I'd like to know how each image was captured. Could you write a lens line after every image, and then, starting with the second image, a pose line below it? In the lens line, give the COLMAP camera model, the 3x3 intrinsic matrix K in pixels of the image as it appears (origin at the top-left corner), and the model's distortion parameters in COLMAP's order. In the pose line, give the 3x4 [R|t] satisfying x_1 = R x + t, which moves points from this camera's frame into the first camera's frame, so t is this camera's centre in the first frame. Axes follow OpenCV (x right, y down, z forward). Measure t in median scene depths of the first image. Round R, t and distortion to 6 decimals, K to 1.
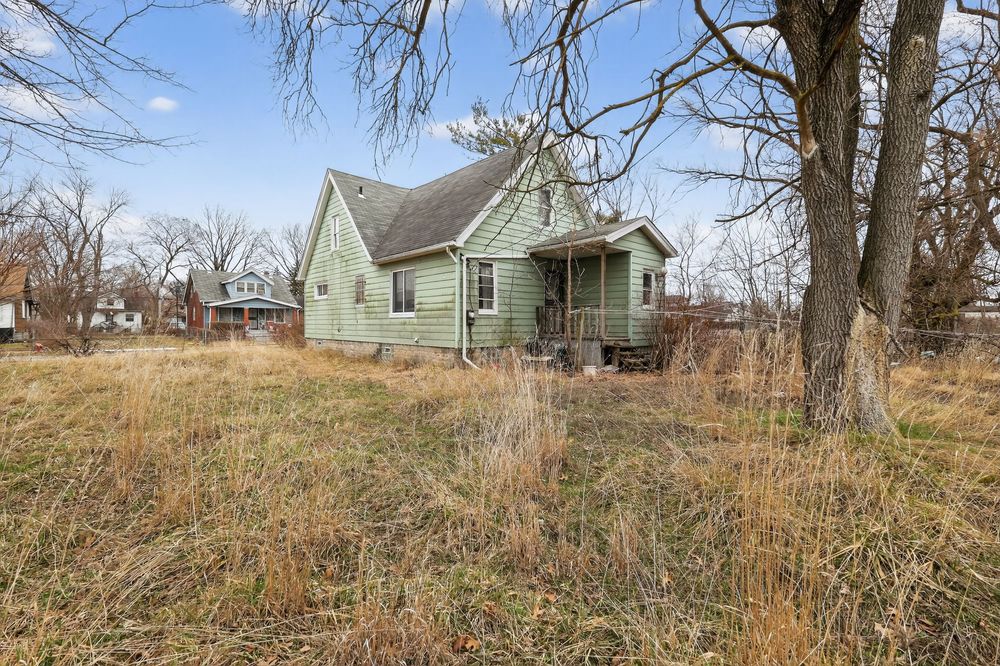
lens RADIAL K [[435.8, 0, 499.4], [0, 435.8, 330.0], [0, 0, 1]] dist [0.002353, 0.000386]
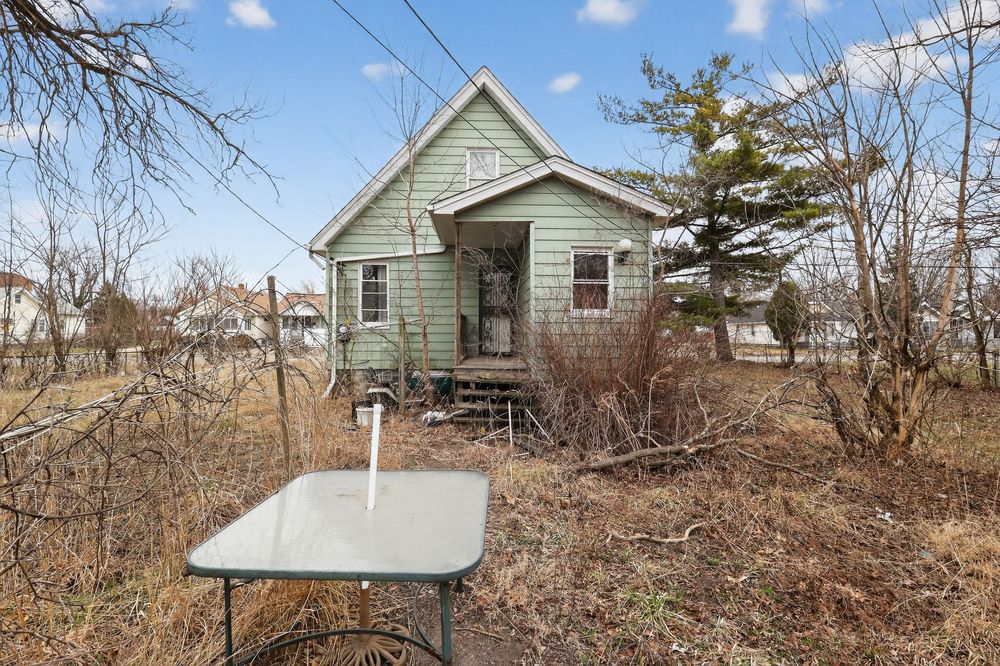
lens RADIAL K [[435.8, 0, 500.0], [0, 435.8, 334.8], [0, 0, 1]] dist [0.002353, 0.000386]
pose [[0.773099, 0.001181, -0.634285, 0.655088], [-0.009364, 0.999911, -0.009552, -0.018521], [0.634216, 0.013324, 0.773041, 0.515739]]
